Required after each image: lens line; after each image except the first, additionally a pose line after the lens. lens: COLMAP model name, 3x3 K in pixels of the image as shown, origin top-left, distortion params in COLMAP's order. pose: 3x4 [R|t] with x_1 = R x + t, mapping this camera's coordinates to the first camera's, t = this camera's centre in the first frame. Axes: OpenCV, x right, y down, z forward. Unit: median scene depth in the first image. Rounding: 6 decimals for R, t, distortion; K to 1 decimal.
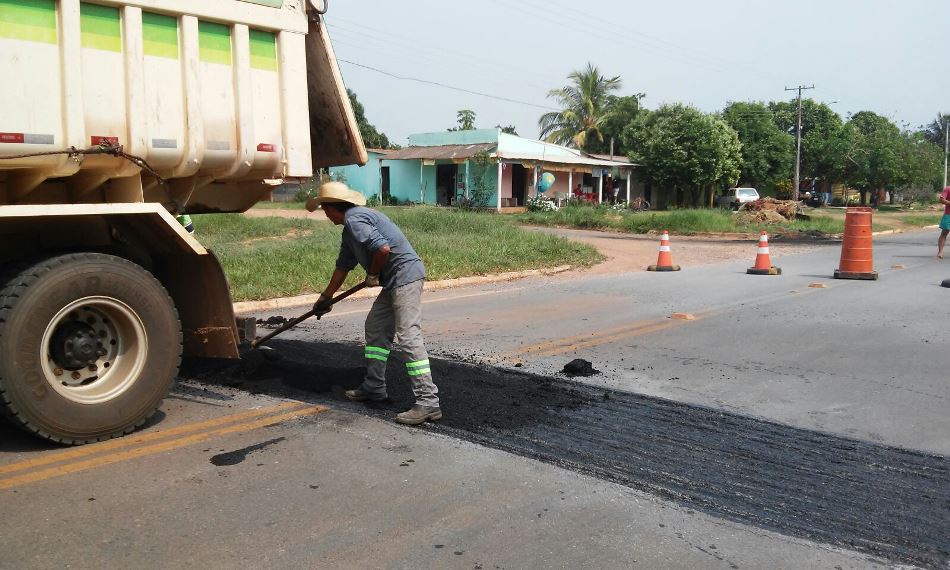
lens RADIAL K [[876.8, 0, 475.0], [0, 876.8, 285.0], [0, 0, 1]] dist [0.146479, -0.324690]
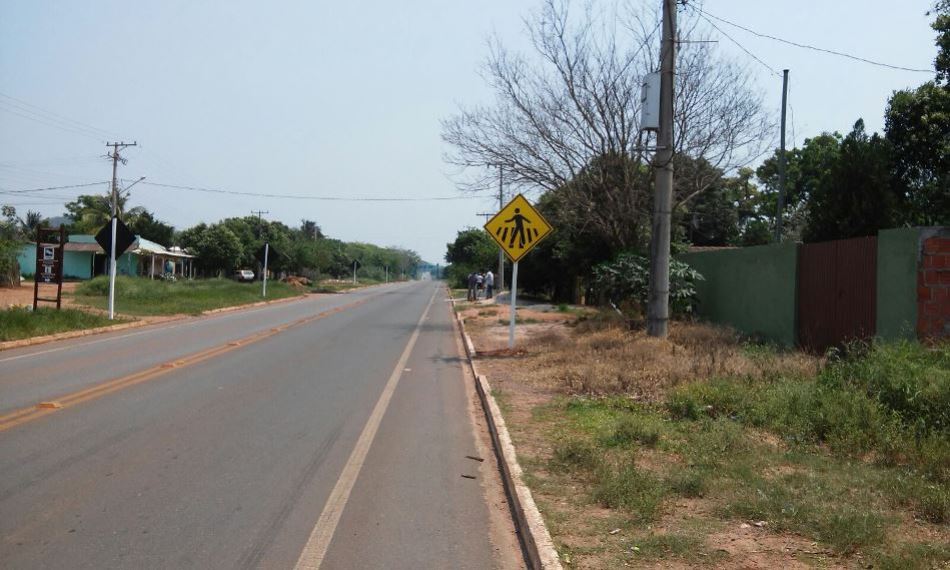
lens RADIAL K [[876.8, 0, 475.0], [0, 876.8, 285.0], [0, 0, 1]] dist [0.146479, -0.324690]
pose [[0.754962, -0.000328, 0.655769, -0.550170], [0.056363, 0.996332, -0.064391, 0.064761], [-0.653342, 0.085574, 0.752211, -0.676598]]
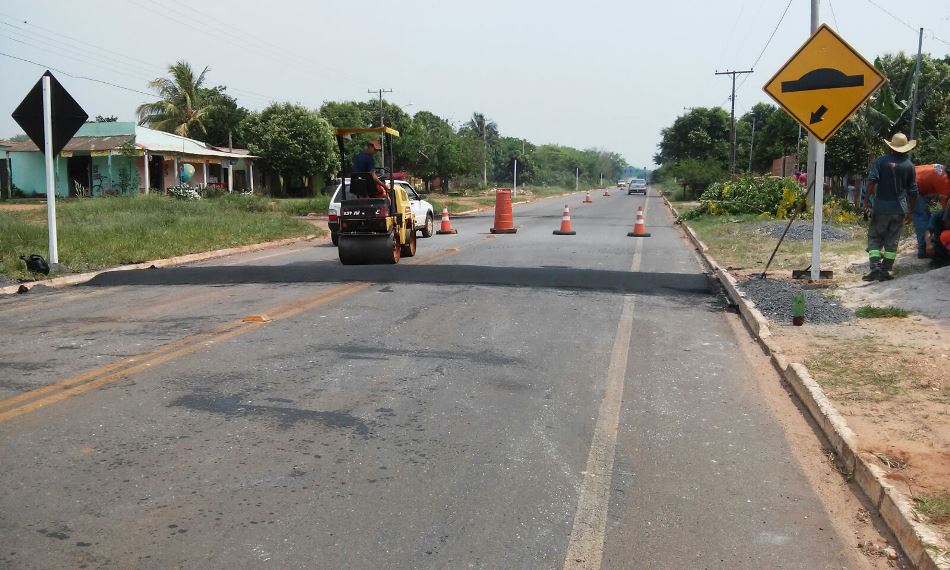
lens RADIAL K [[876.8, 0, 475.0], [0, 876.8, 285.0], [0, 0, 1]] dist [0.146479, -0.324690]
pose [[0.884983, -0.067715, 0.460673, -0.094547], [0.062723, 0.997688, 0.026158, 0.011027], [-0.461379, 0.005745, 0.887184, -0.101564]]
